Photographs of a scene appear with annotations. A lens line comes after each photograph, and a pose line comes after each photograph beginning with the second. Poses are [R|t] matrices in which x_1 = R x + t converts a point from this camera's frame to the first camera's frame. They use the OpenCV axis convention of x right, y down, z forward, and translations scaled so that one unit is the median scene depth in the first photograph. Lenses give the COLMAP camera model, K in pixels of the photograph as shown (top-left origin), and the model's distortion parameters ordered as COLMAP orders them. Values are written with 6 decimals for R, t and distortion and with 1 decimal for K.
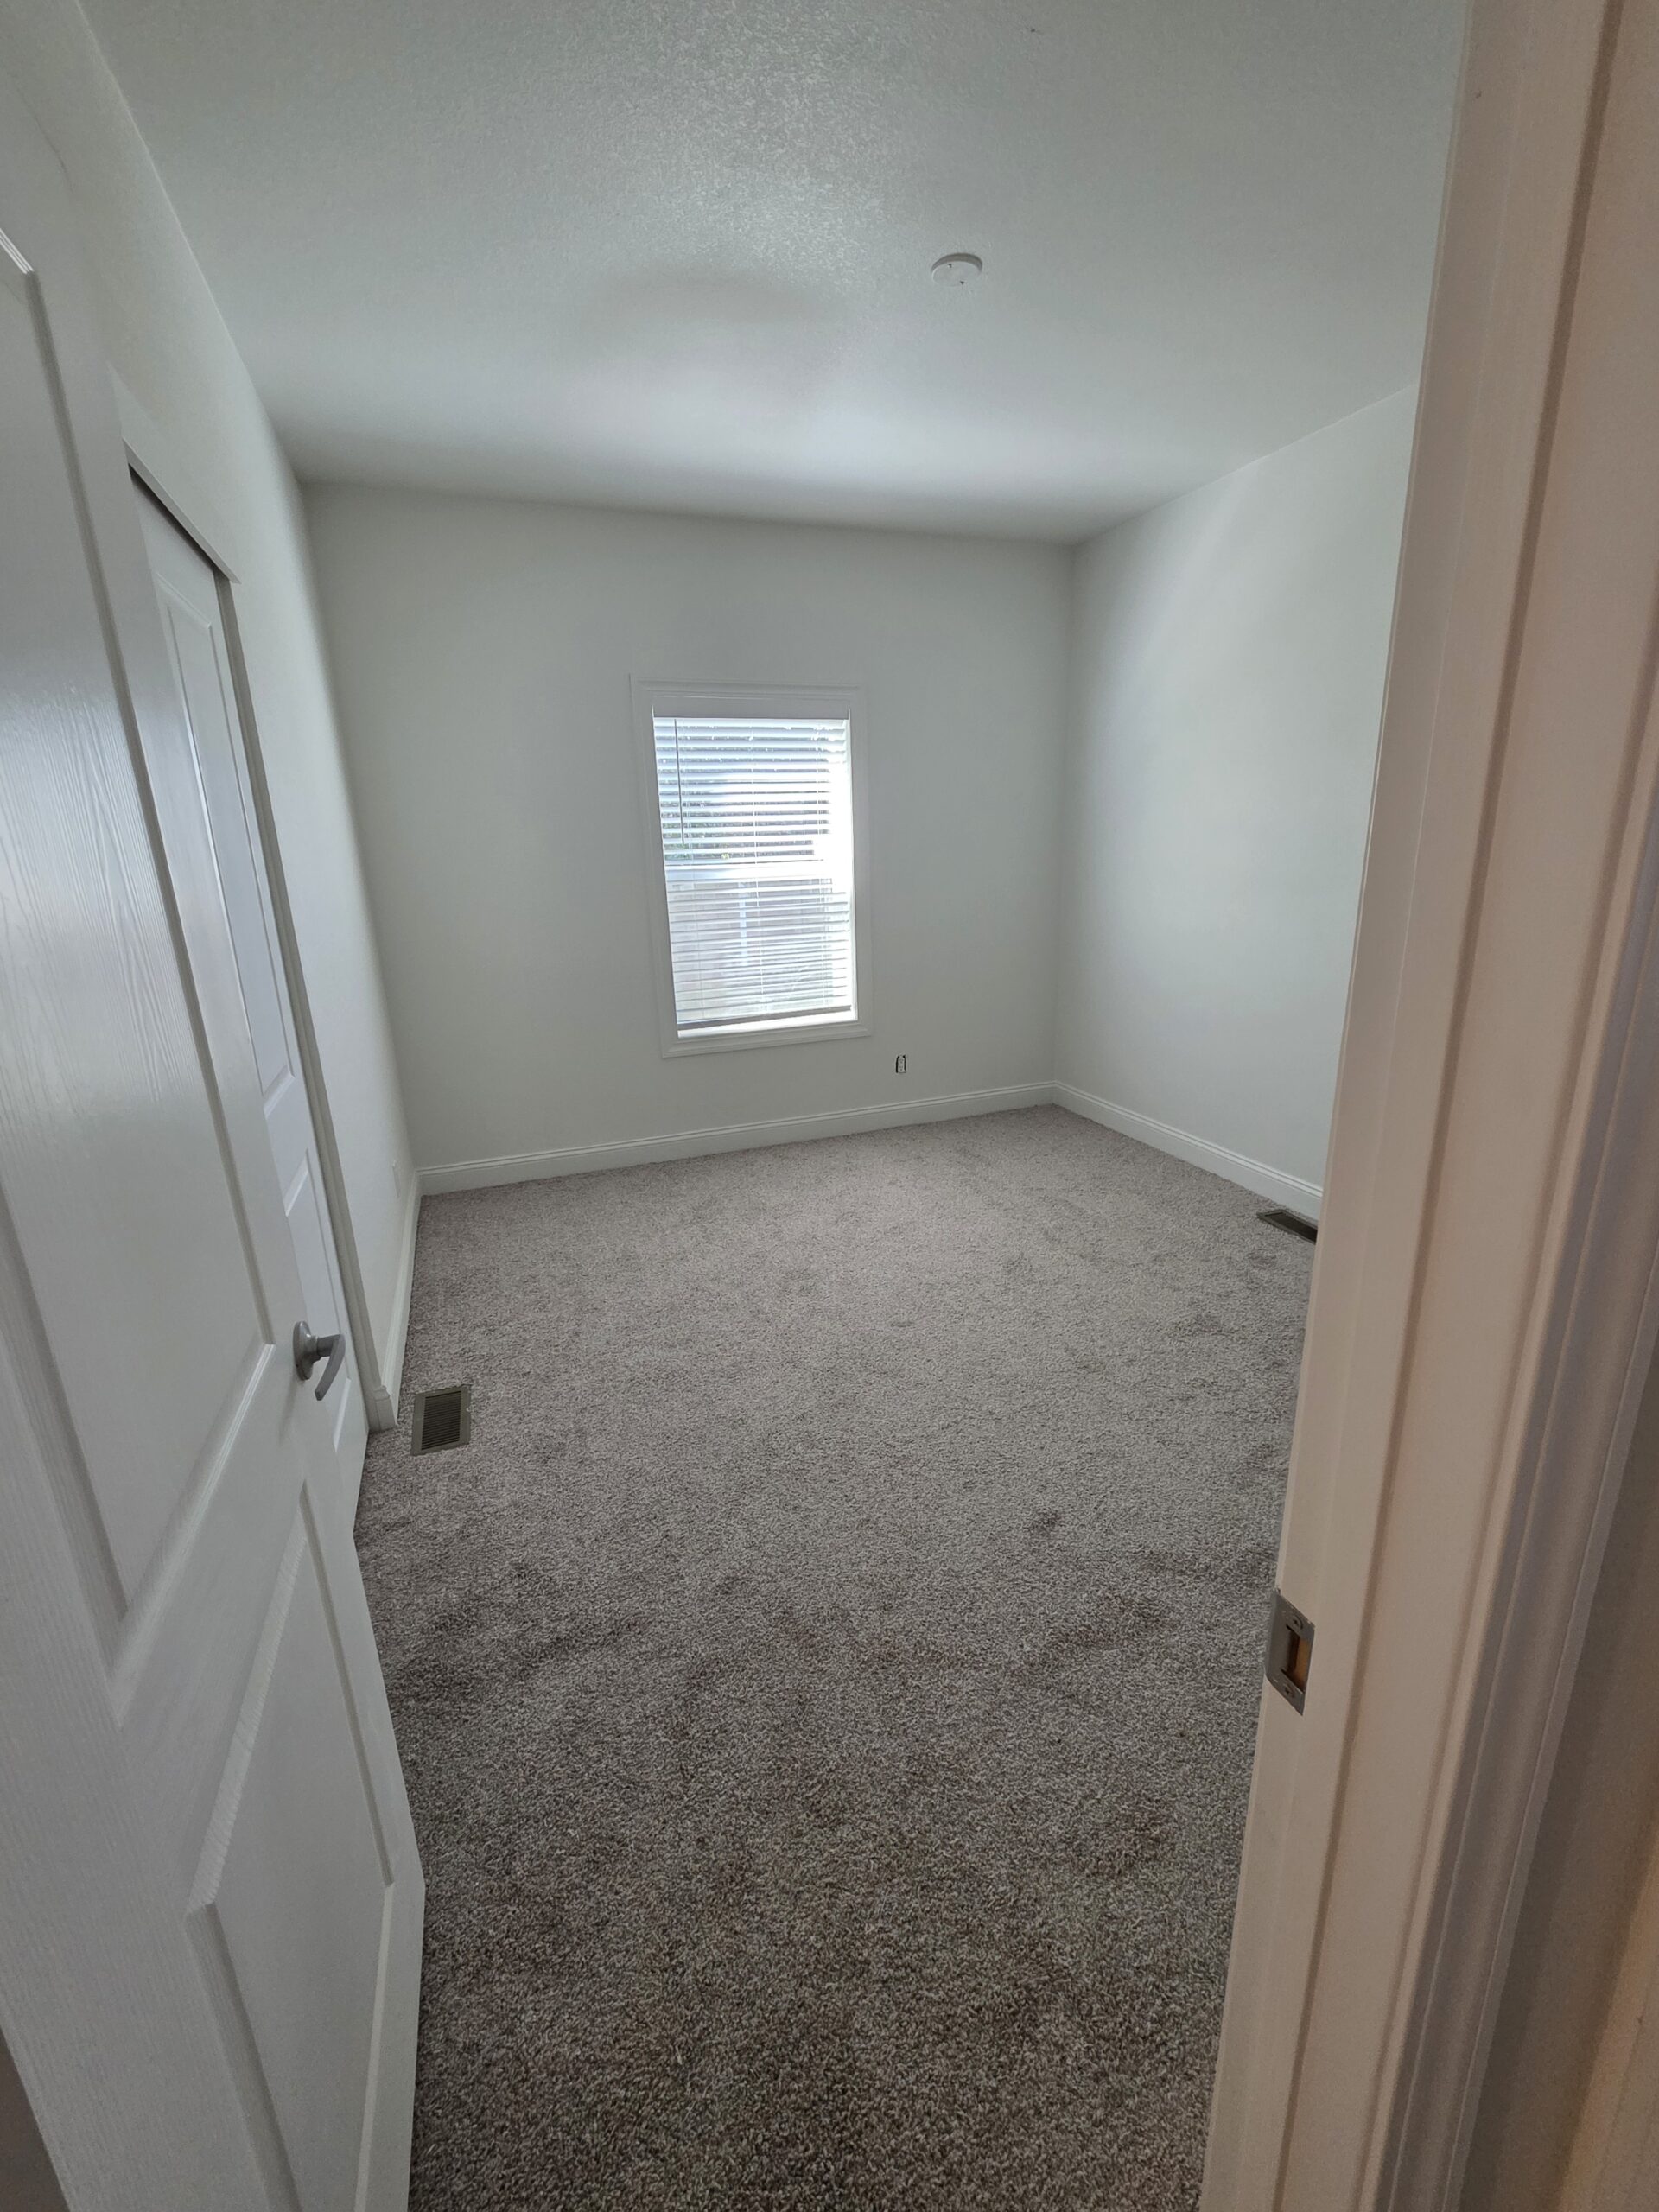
lens RADIAL K [[930.8, 0, 829.5], [0, 930.8, 1106.0], [0, 0, 1]] dist [0.002852, 0.000245]
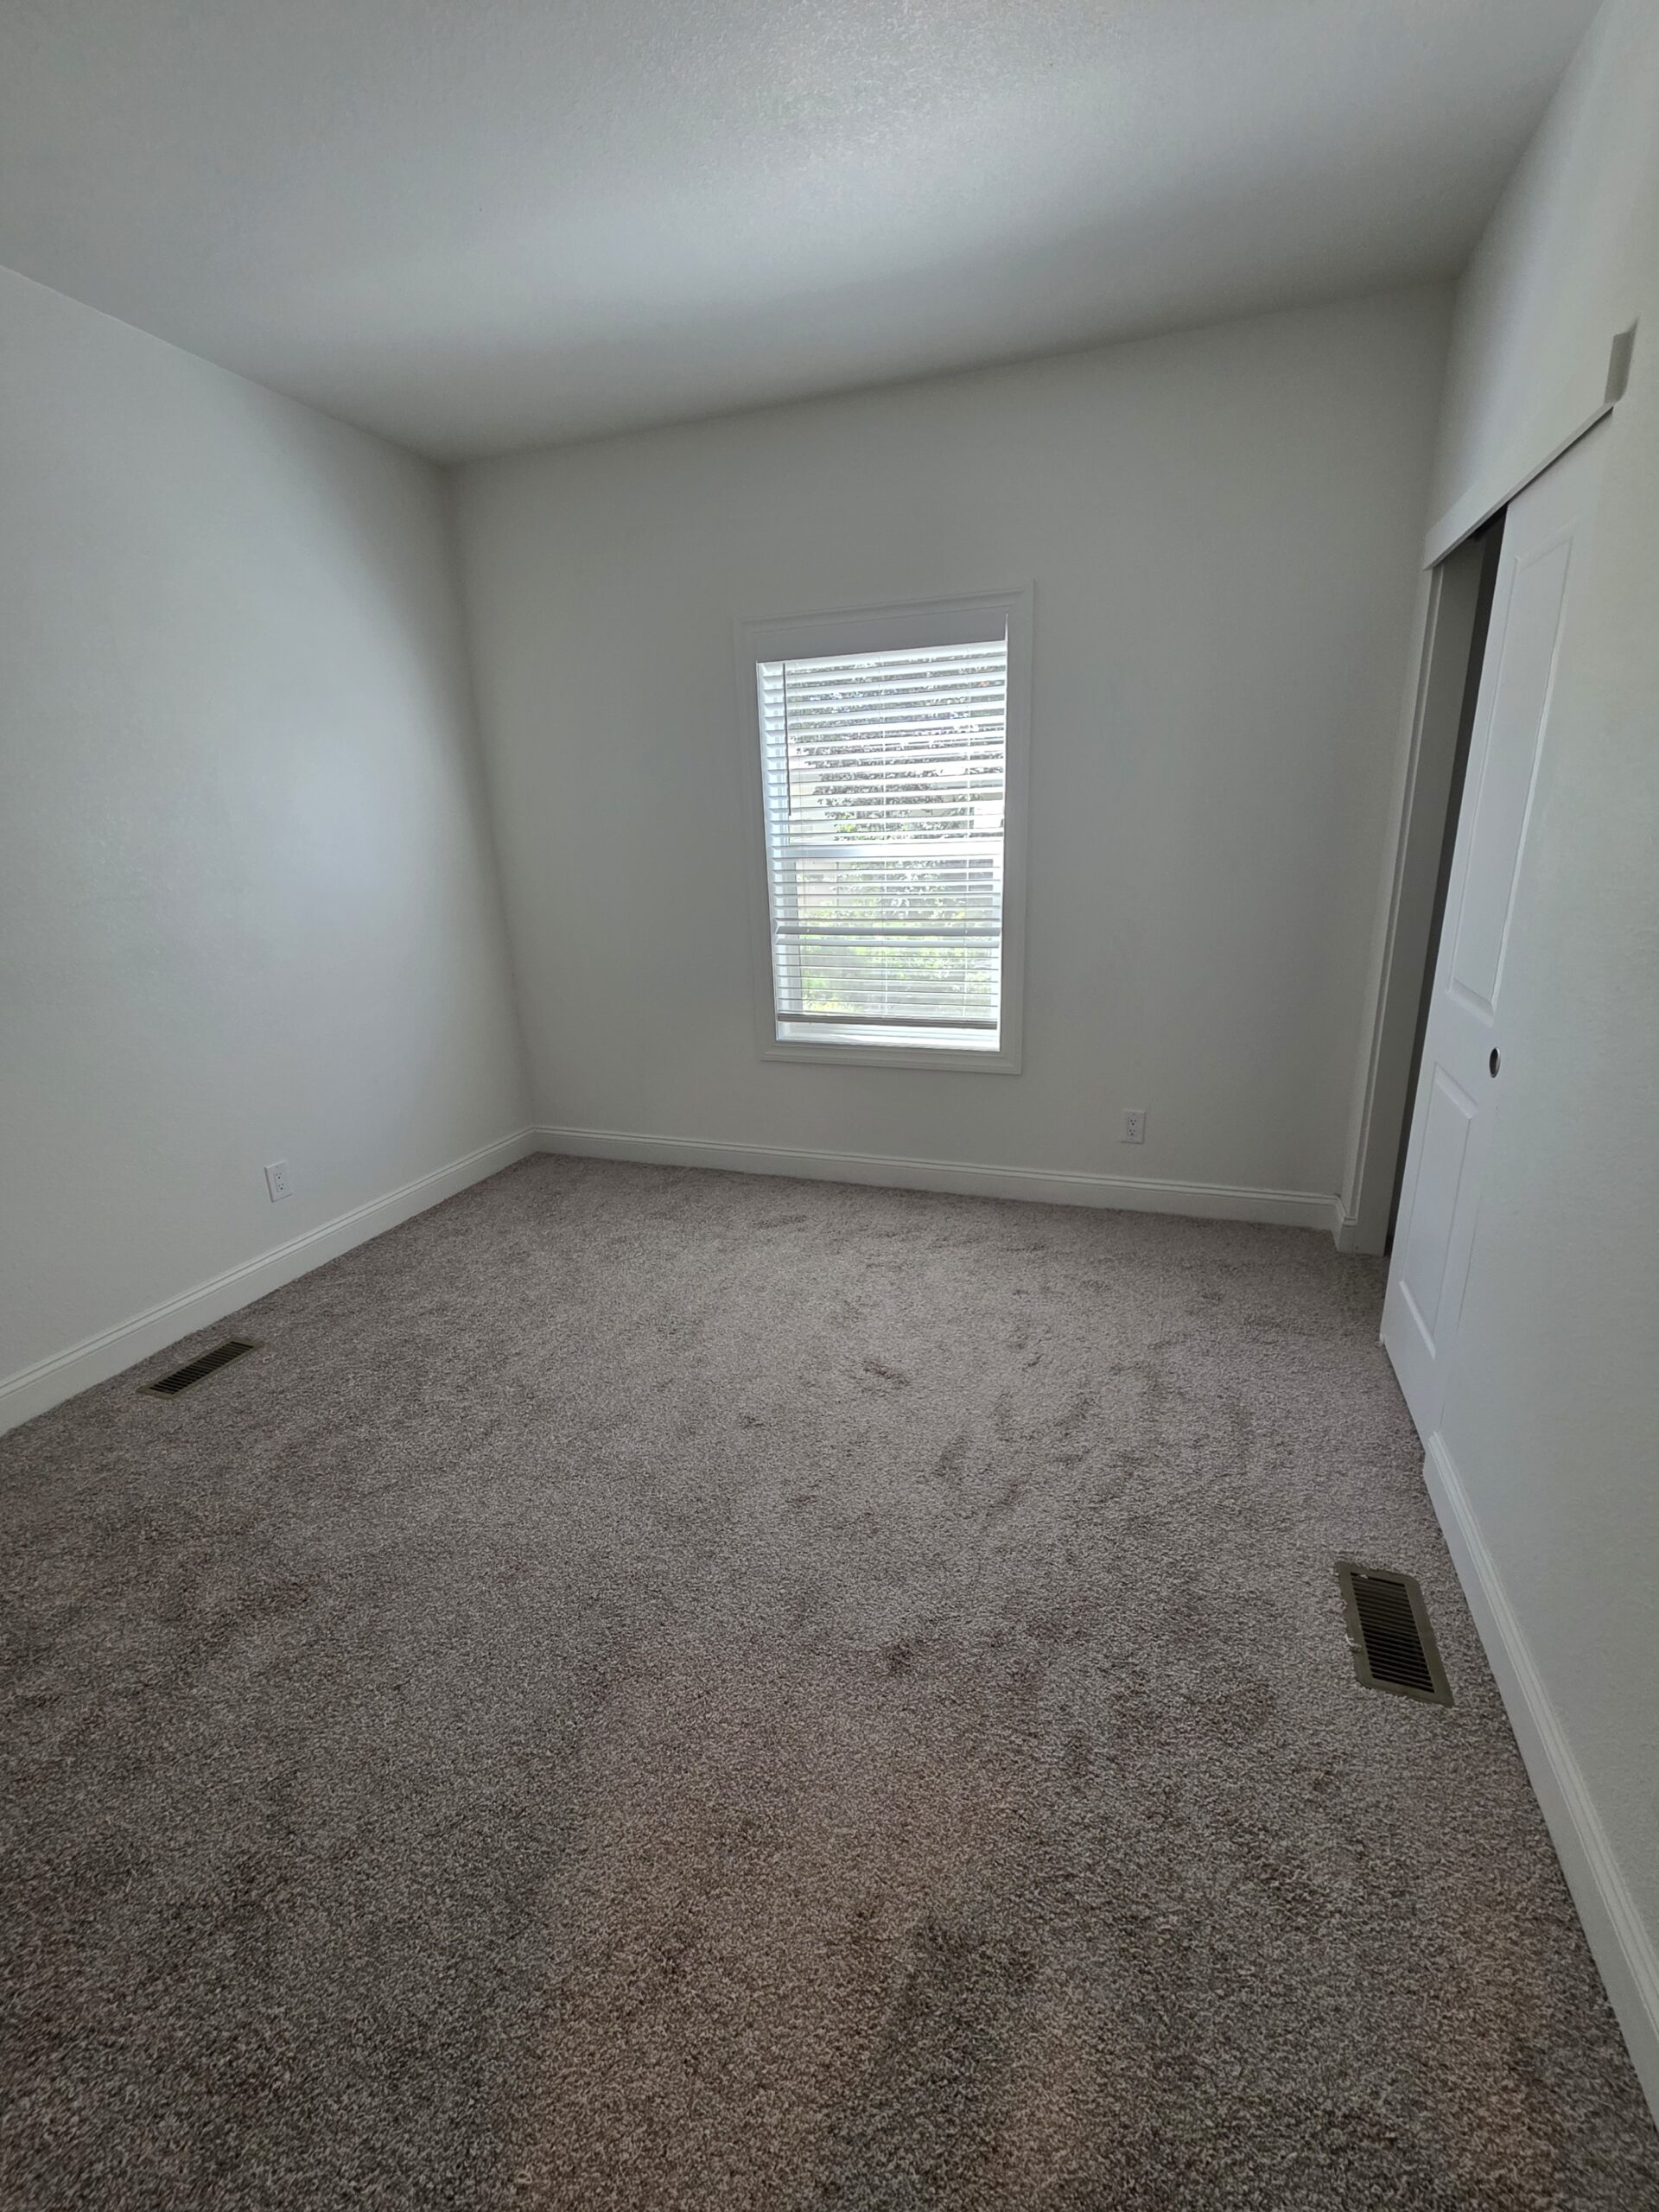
lens RADIAL K [[930.8, 0, 829.5], [0, 930.8, 1106.0], [0, 0, 1]] dist [0.002852, 0.000245]
pose [[0.763584, 0.190052, -0.617106, 0.431683], [-0.167739, 0.981277, 0.094652, -0.106163], [0.623541, 0.031238, 0.781167, 0.364554]]
